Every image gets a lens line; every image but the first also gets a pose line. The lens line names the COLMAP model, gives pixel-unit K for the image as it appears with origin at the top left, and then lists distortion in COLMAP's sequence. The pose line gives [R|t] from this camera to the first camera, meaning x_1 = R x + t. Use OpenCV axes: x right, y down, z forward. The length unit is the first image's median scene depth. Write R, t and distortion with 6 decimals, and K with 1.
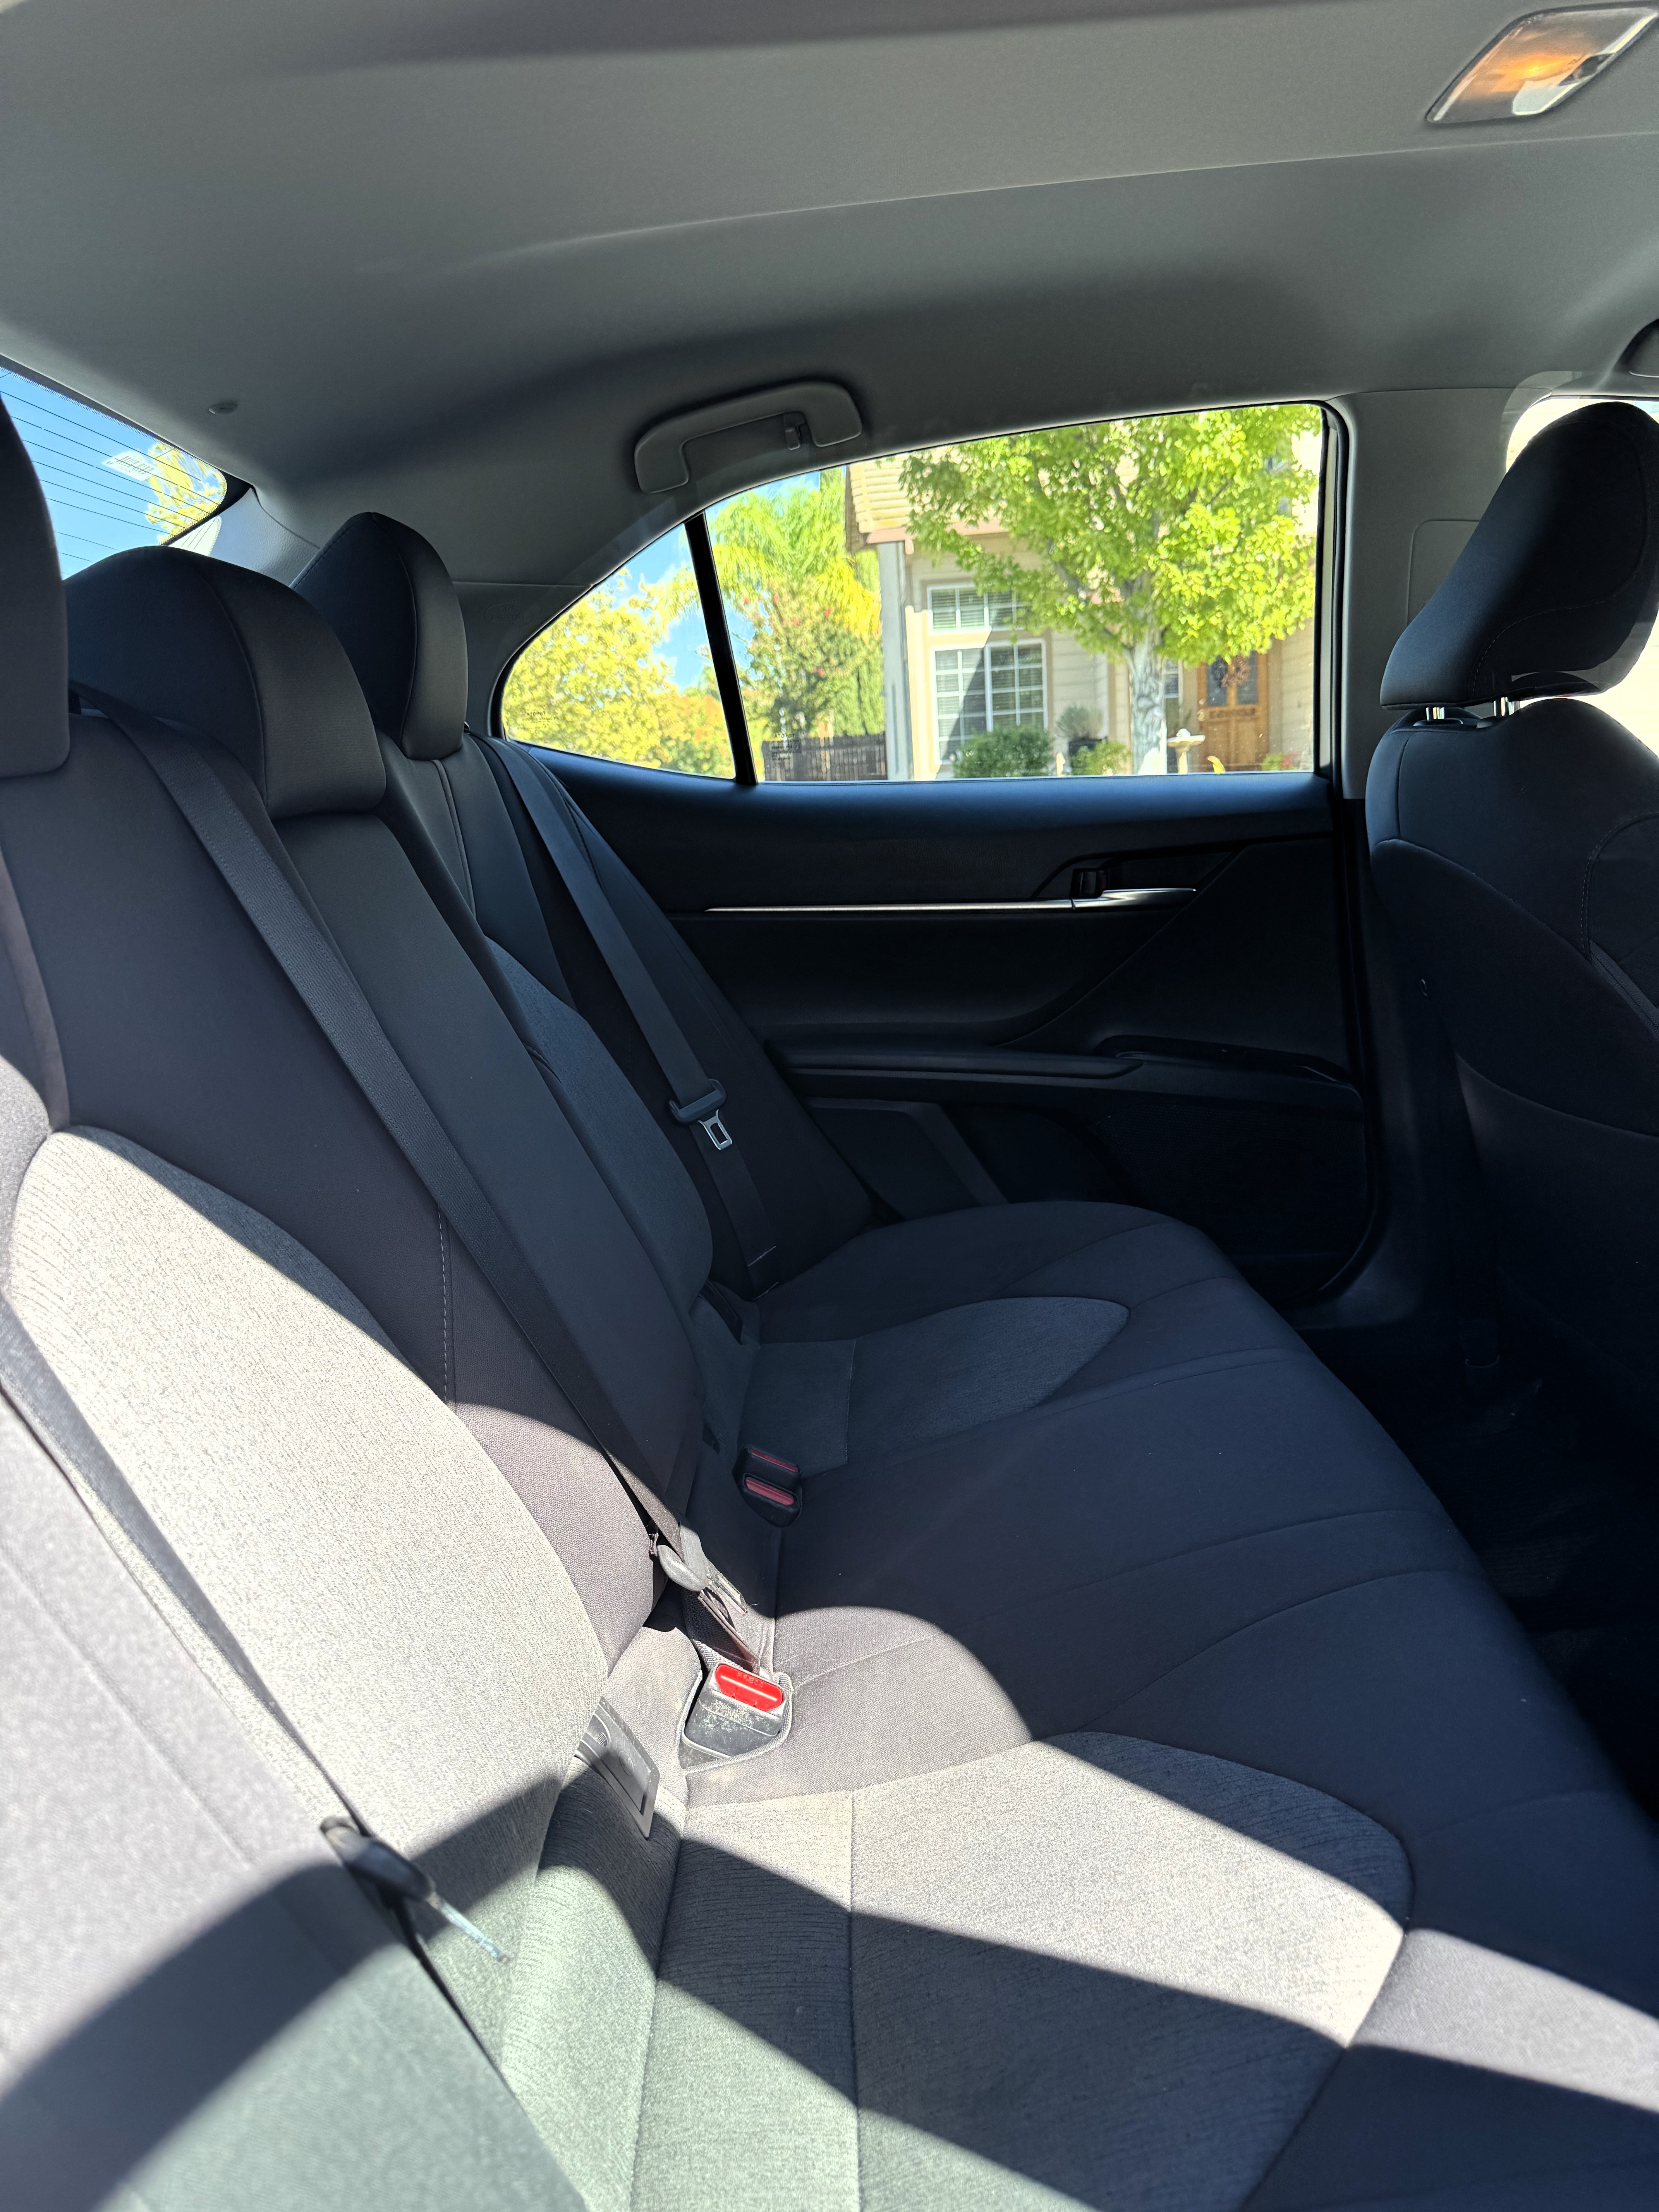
lens RADIAL K [[1594.2, 0, 829.5], [0, 1594.2, 1106.0], [0, 0, 1]] dist [-0.008003, -0.004568]
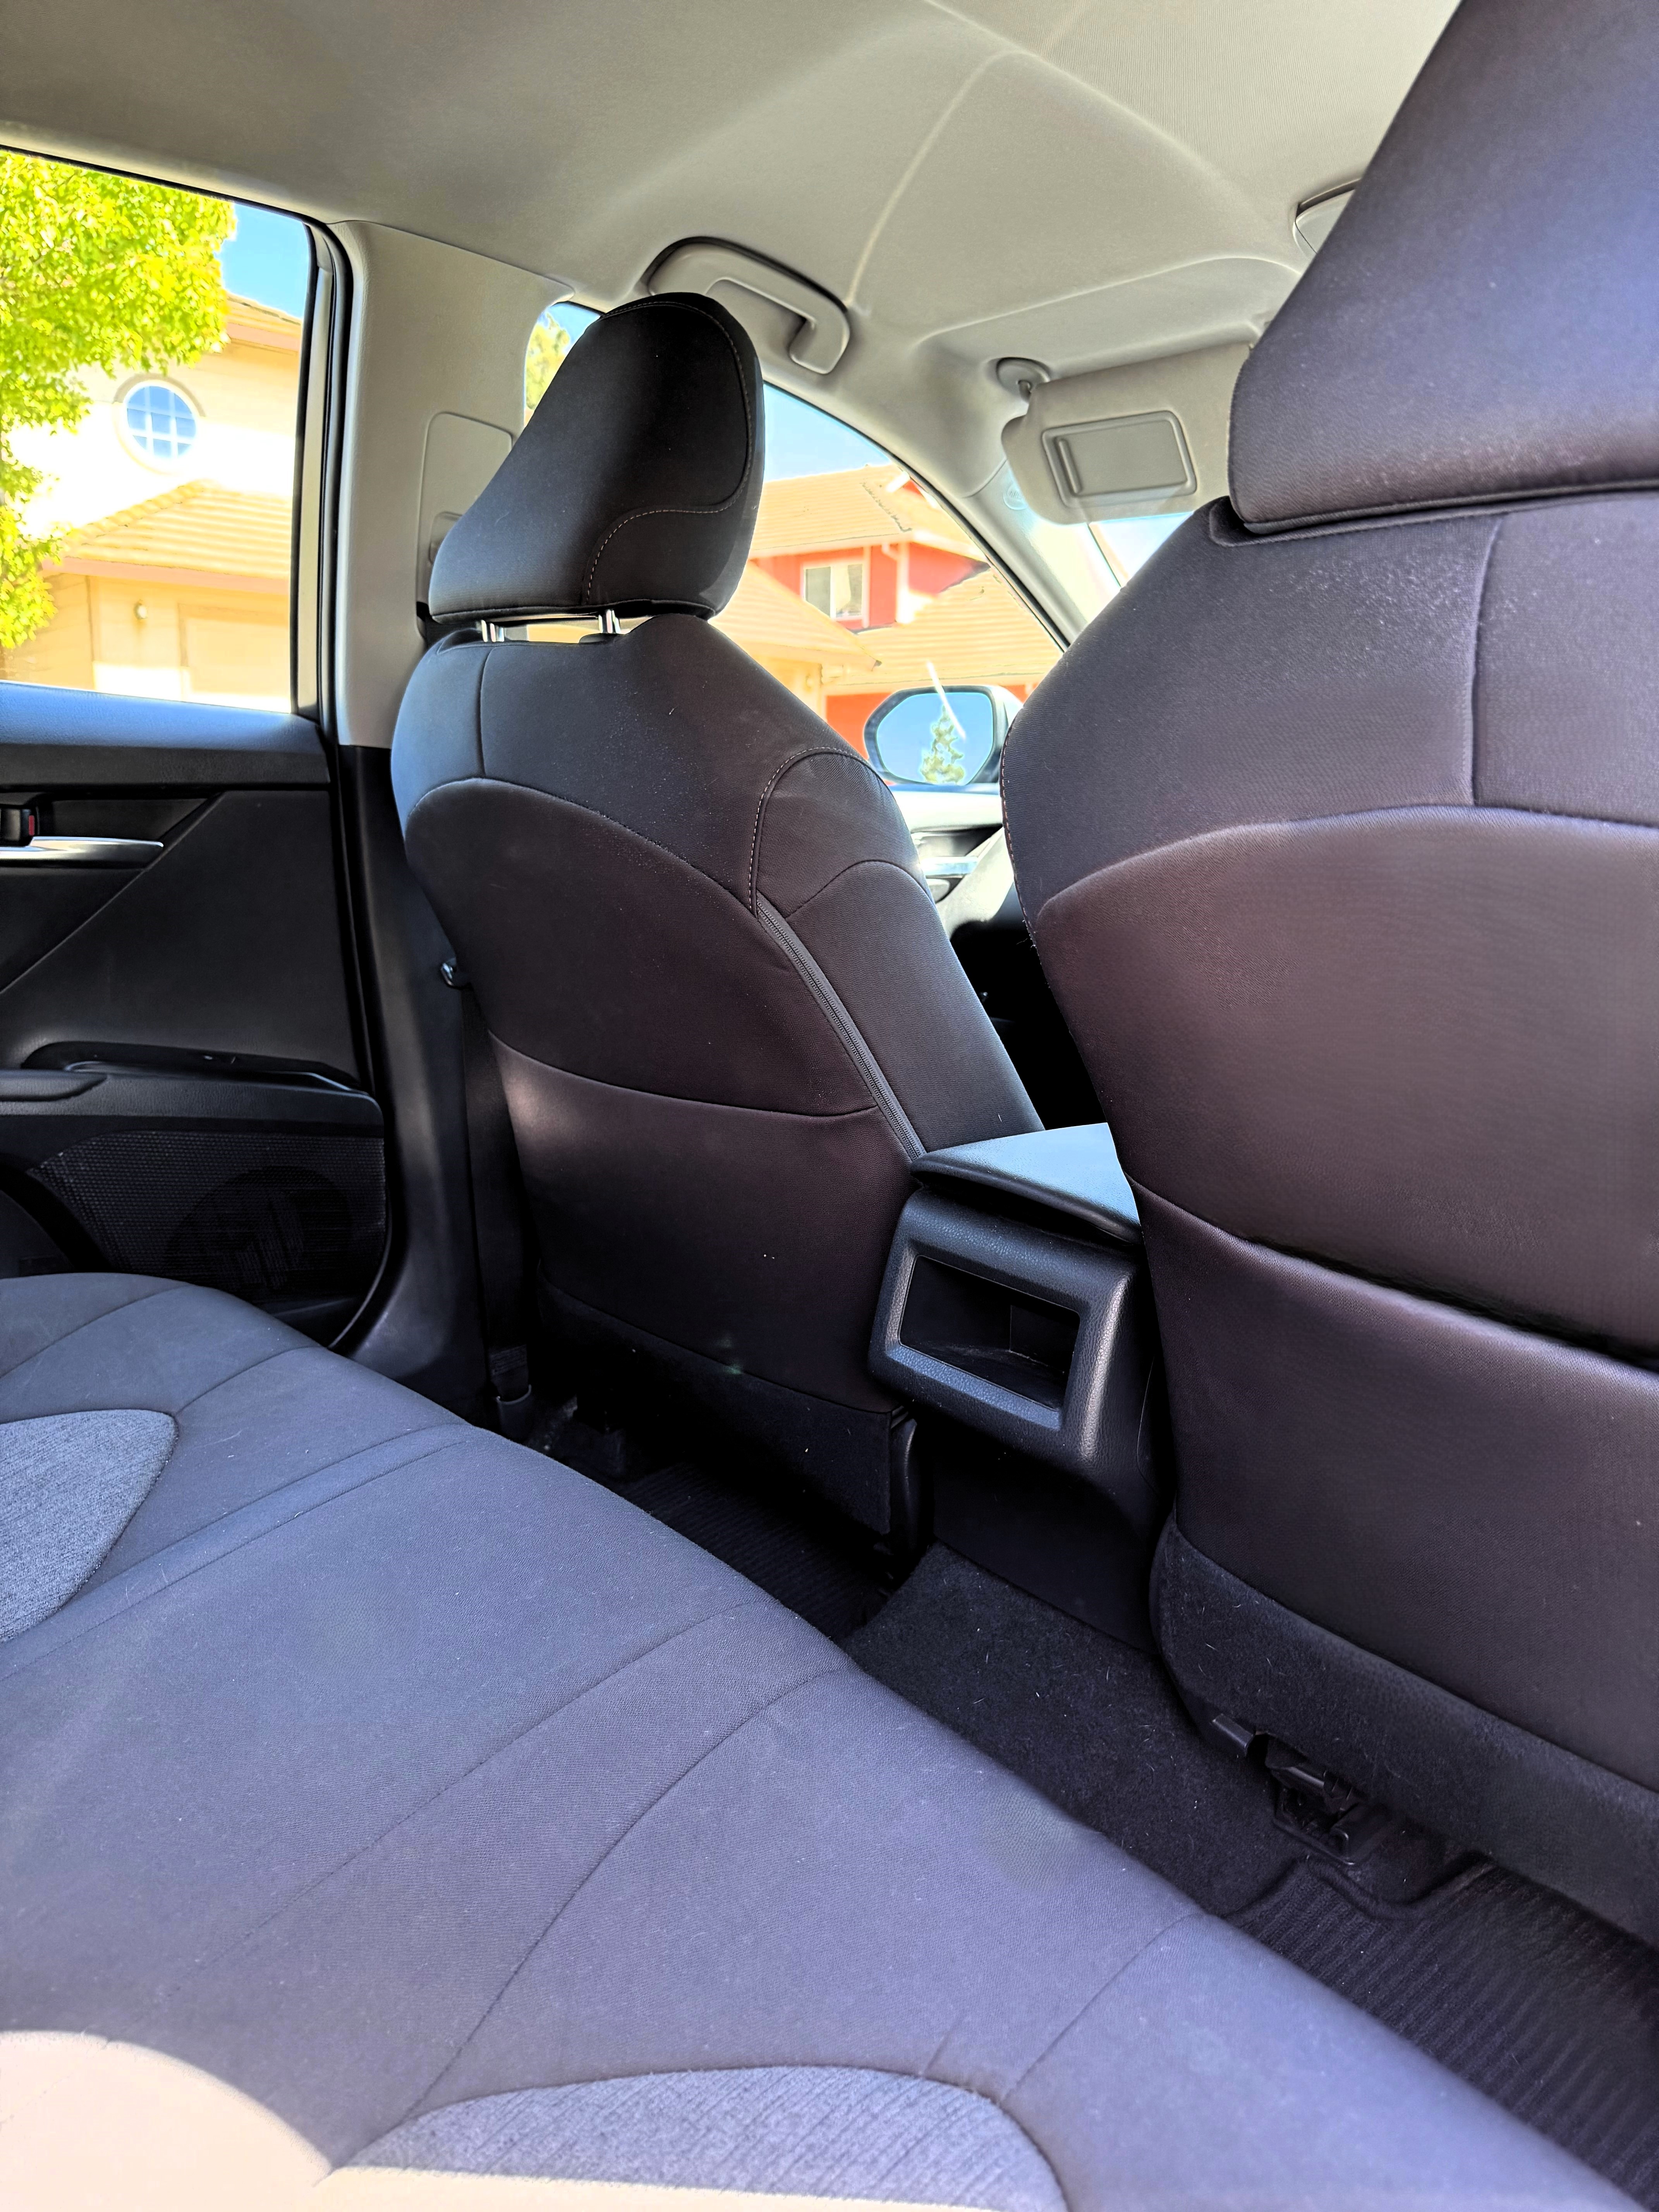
lens RADIAL K [[1594.2, 0, 829.5], [0, 1594.2, 1106.0], [0, 0, 1]] dist [-0.008003, -0.004568]
pose [[0.717751, -0.045776, 0.694794, -0.072438], [0.071661, 0.997394, -0.008316, 0.016154], [-0.692603, 0.055758, 0.719161, 0.252555]]
